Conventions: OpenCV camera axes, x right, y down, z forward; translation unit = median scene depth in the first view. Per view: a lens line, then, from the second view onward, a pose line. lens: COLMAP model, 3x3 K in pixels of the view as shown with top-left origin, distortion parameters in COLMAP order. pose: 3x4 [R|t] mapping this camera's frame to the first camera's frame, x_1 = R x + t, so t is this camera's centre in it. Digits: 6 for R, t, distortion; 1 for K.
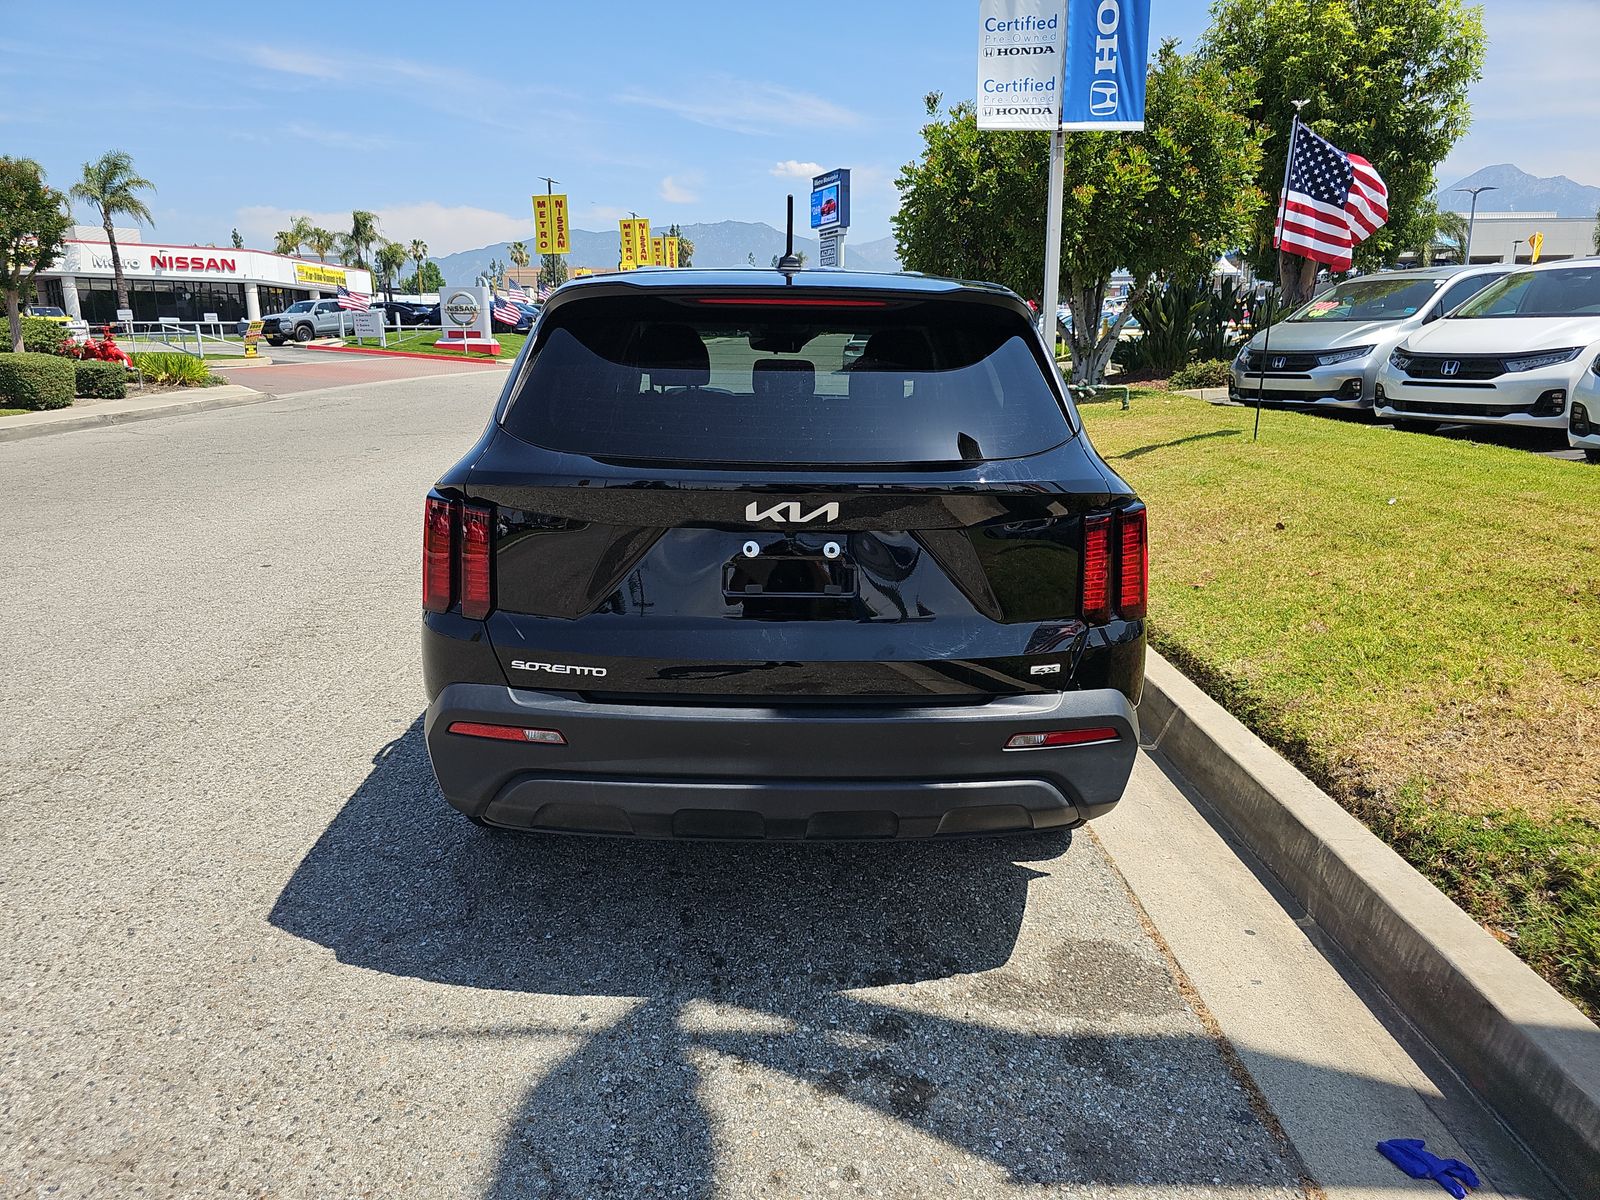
lens RADIAL K [[1047.9, 0, 796.0], [0, 1047.9, 563.8], [0, 0, 1]] dist [0.035733, -0.031706]
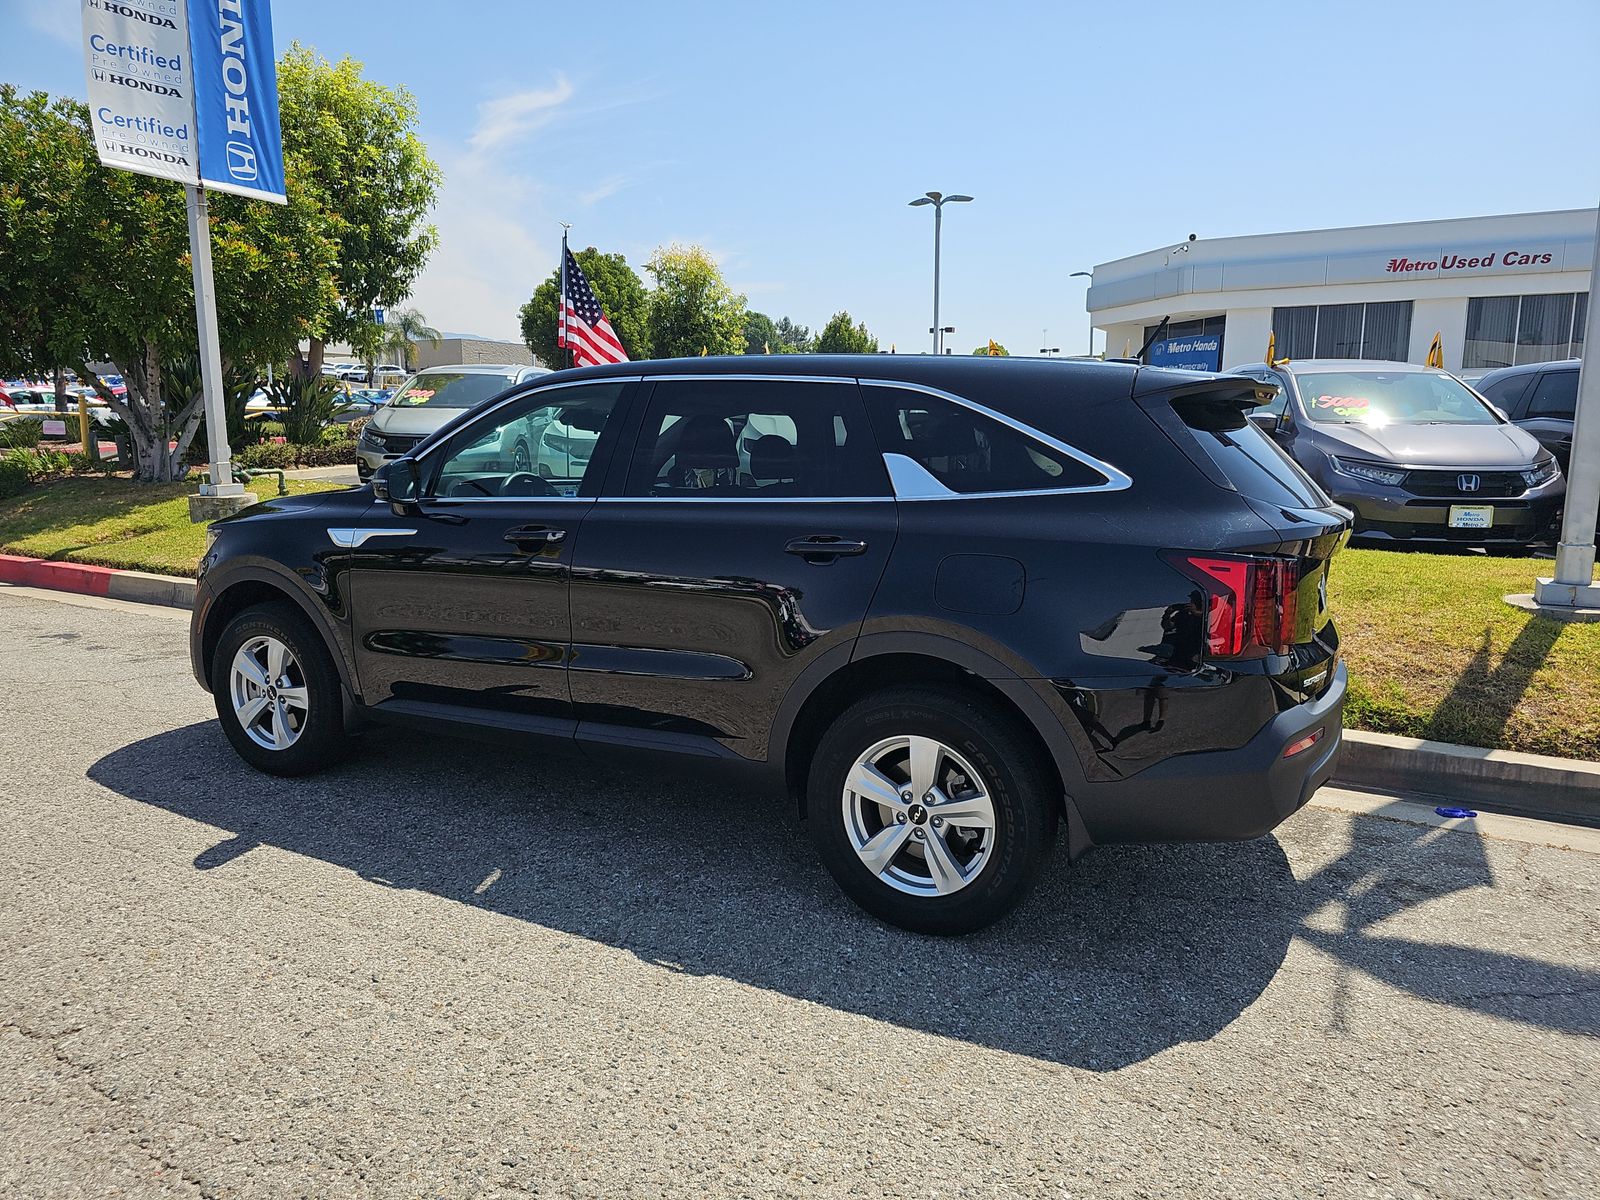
lens RADIAL K [[1086.5, 0, 800.3], [0, 1086.5, 543.1], [0, 0, 1]] dist [0.018277, -0.001413]
pose [[0.487661, -0.087733, 0.868614, -0.144966], [0.171841, 0.985120, 0.003025, -0.015439], [-0.855954, 0.147788, 0.495480, 0.073103]]
